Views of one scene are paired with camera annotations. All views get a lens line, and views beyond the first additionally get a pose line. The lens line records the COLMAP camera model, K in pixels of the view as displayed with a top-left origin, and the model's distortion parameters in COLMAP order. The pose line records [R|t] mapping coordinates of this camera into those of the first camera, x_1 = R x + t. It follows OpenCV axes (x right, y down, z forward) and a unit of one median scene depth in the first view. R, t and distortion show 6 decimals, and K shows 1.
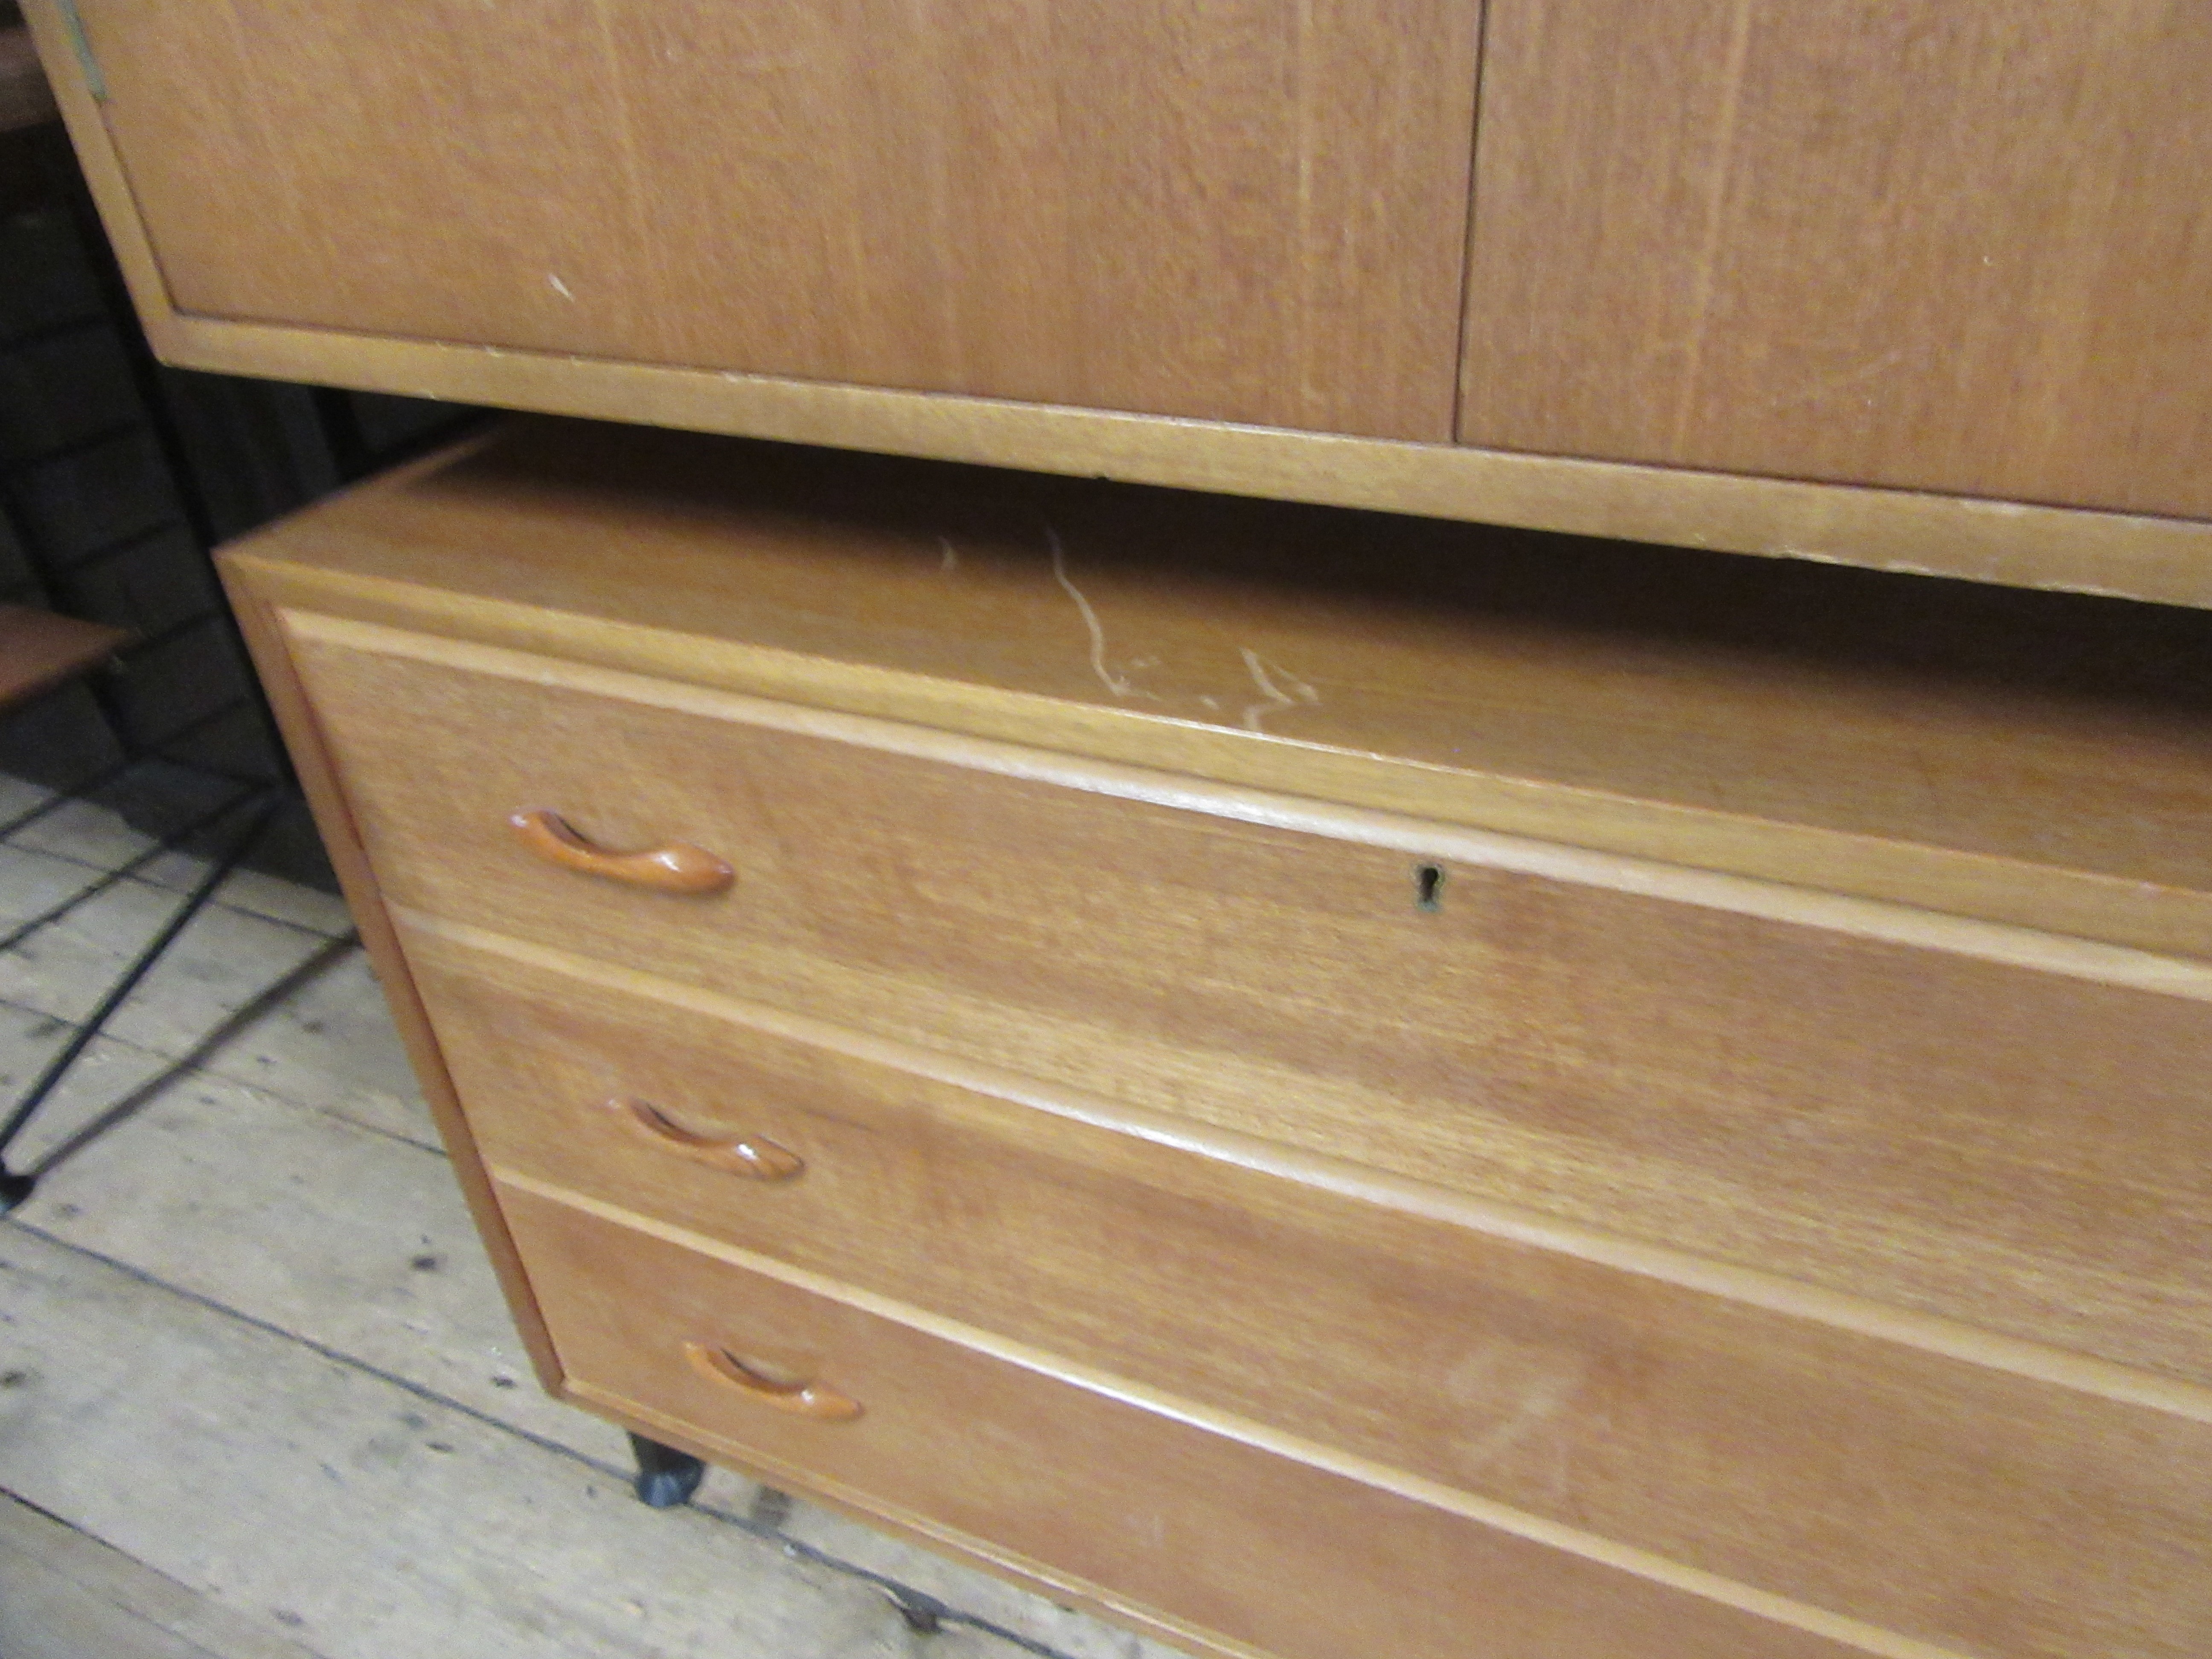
lens RADIAL K [[1627.1, 0, 1106.0], [0, 1627.1, 829.5], [0, 0, 1]] dist [0.008397, 0.000877]
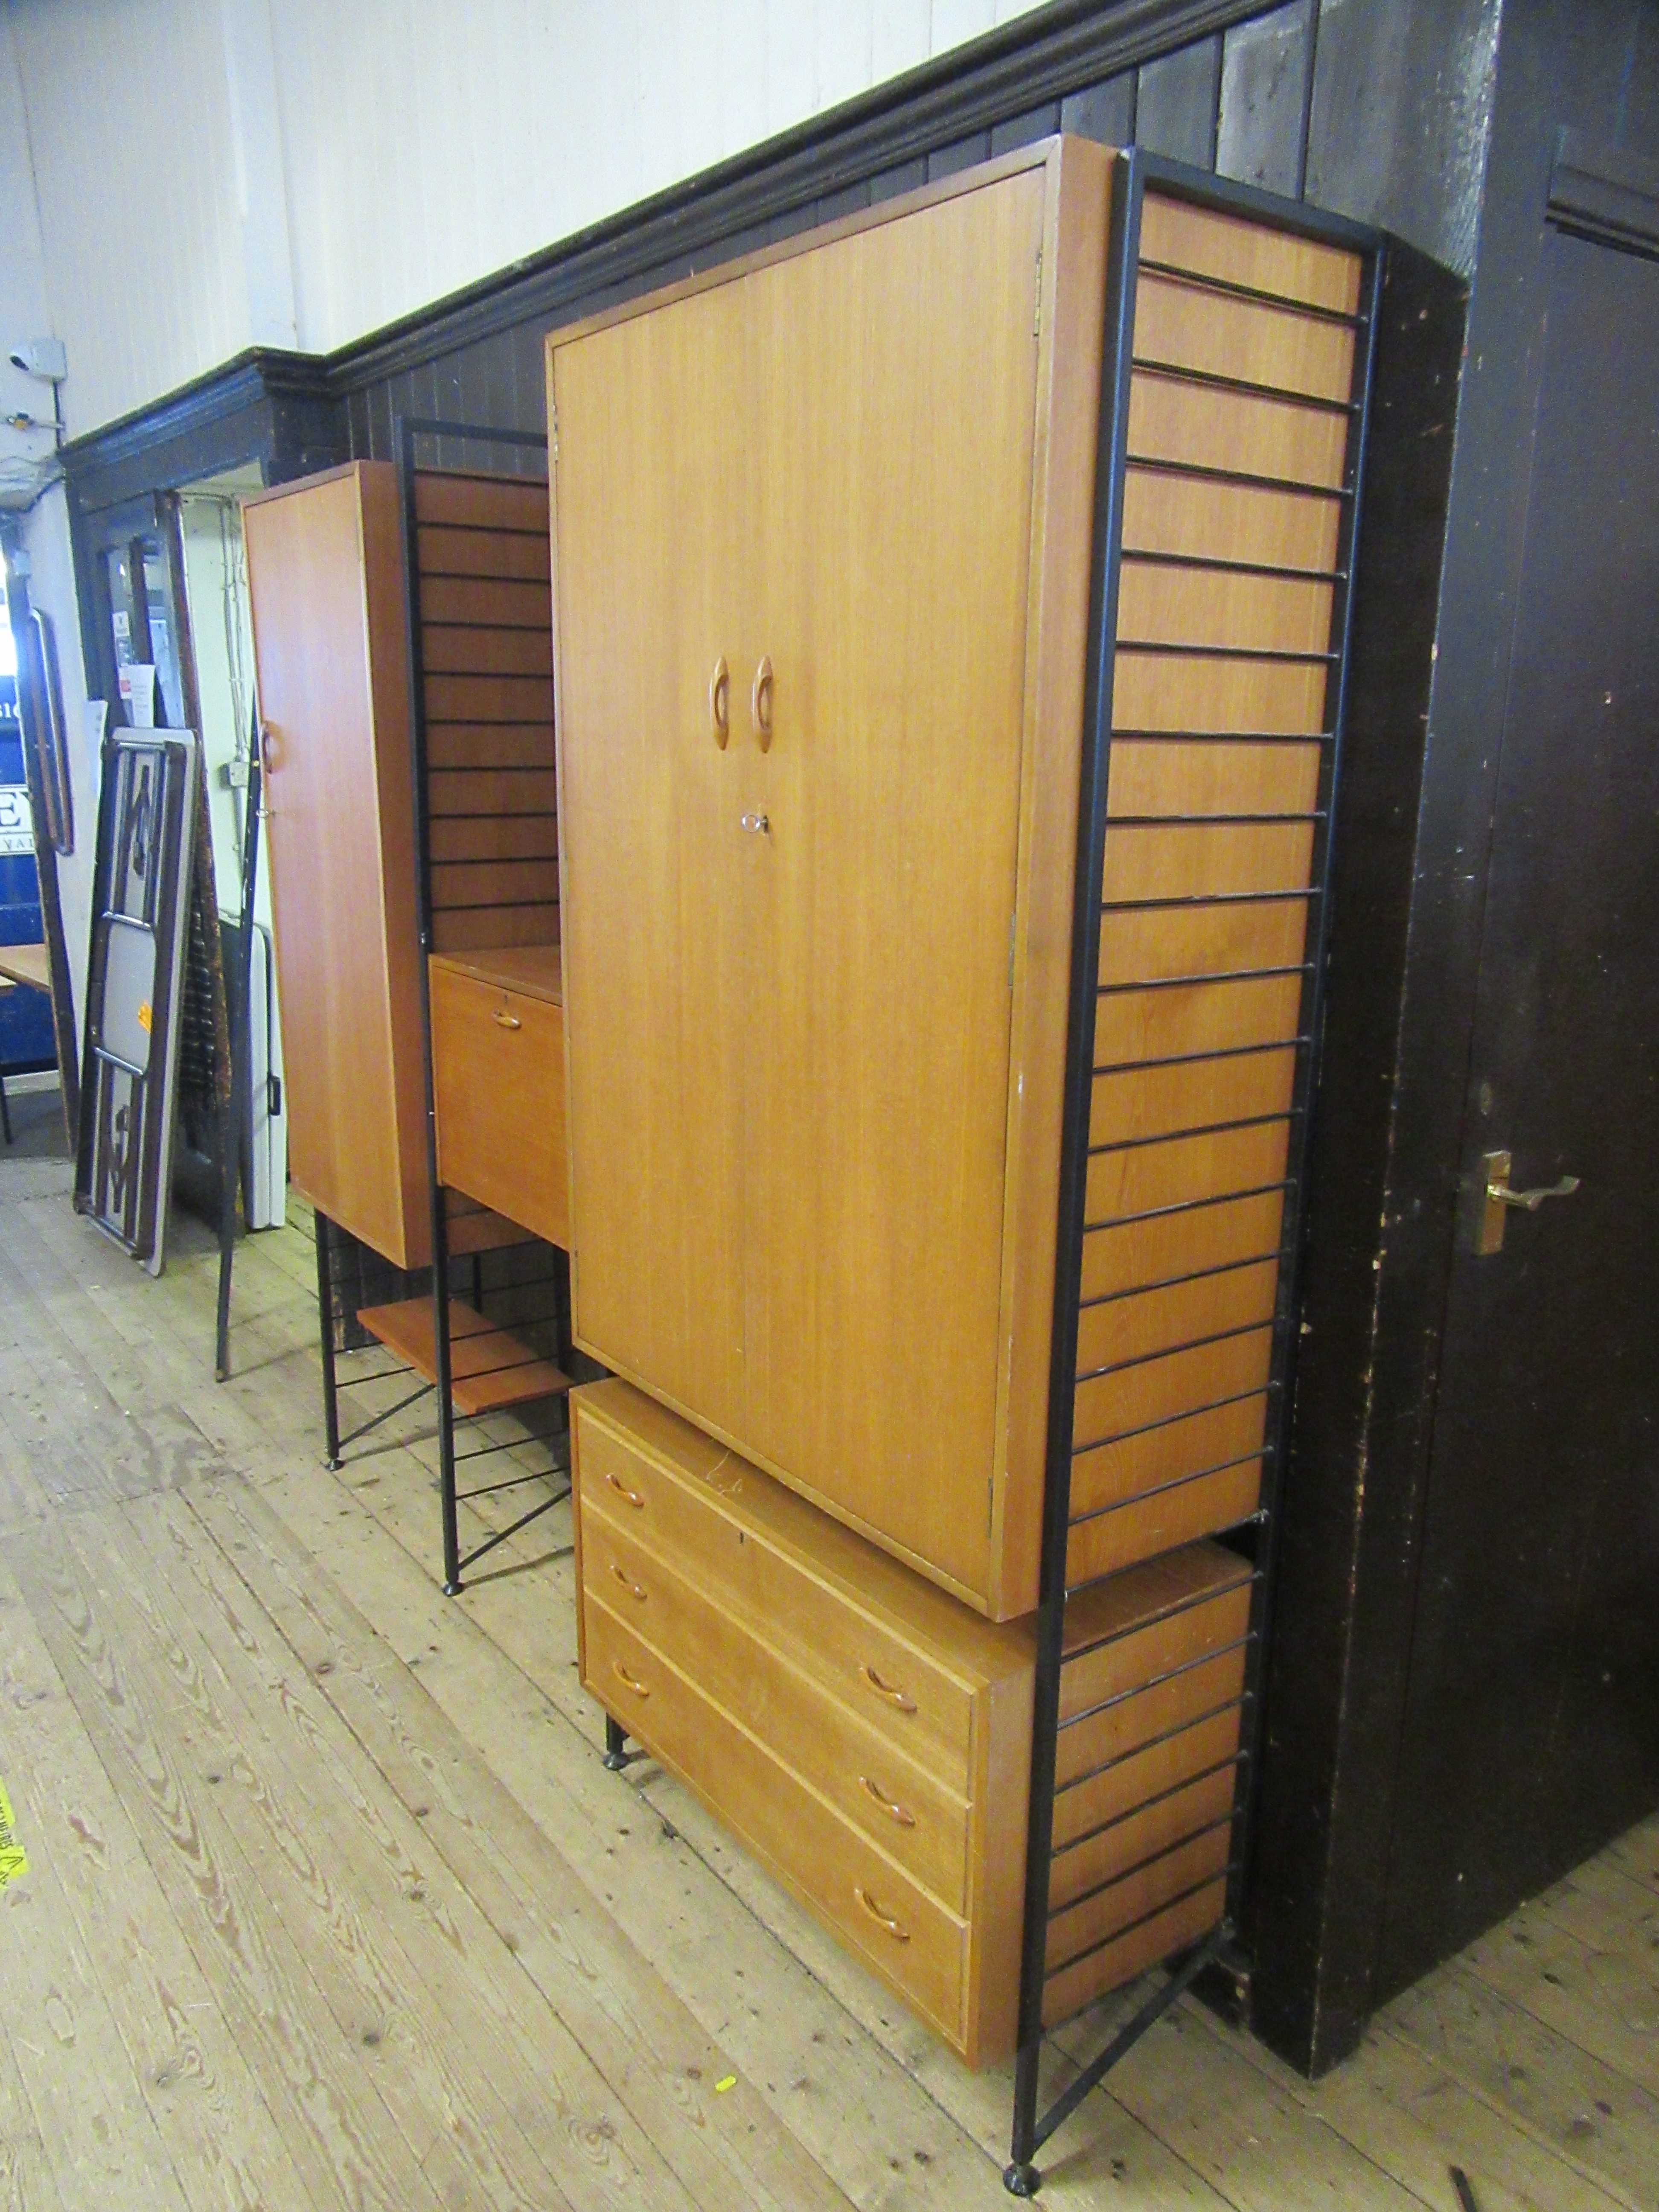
lens RADIAL K [[1627.1, 0, 829.5], [0, 1627.1, 1106.0], [0, 0, 1]] dist [0.008397, 0.000877]
pose [[0.873528, 0.176474, -0.453658, 1.754194], [-0.317710, 0.912784, -0.256683, 0.019155], [0.368793, 0.368351, 0.853410, -2.508130]]
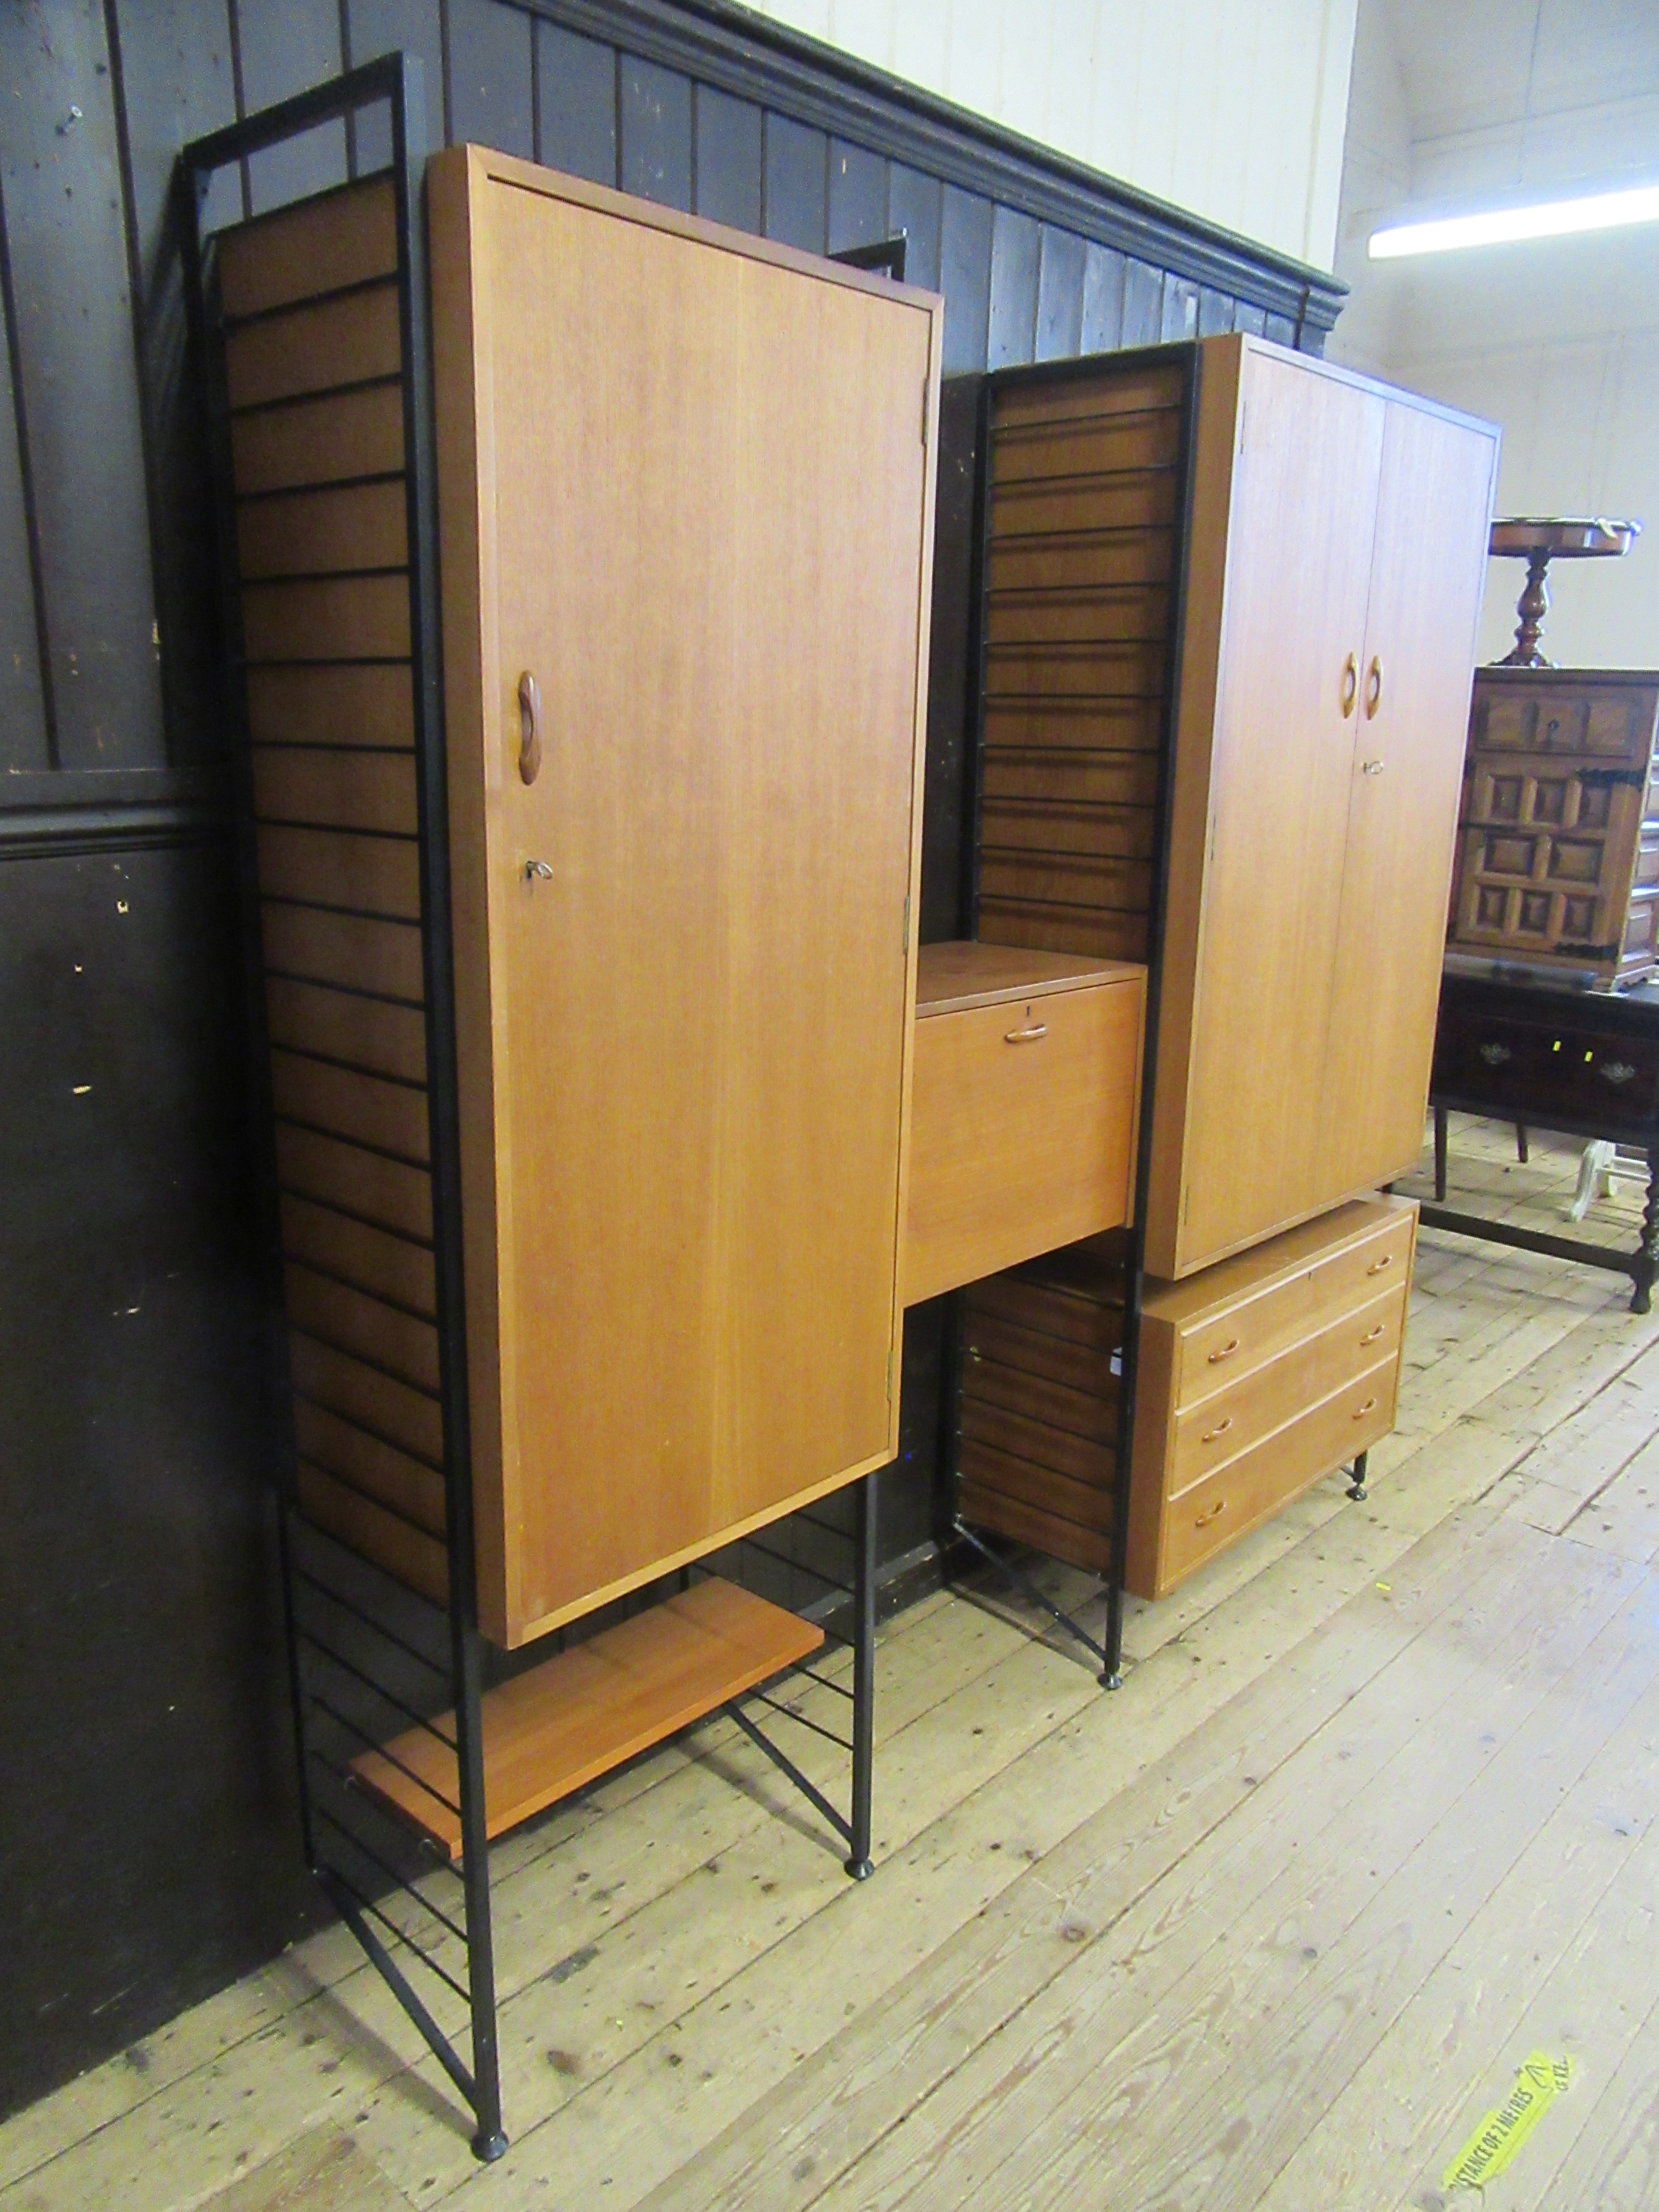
lens RADIAL K [[1627.1, 0, 829.5], [0, 1627.1, 1106.0], [0, 0, 1]] dist [0.008397, 0.000877]
pose [[0.303605, -0.165142, 0.938377, -4.908269], [0.498942, 0.866589, -0.008921, -1.120095], [-0.811715, 0.470904, 0.345497, 0.004198]]
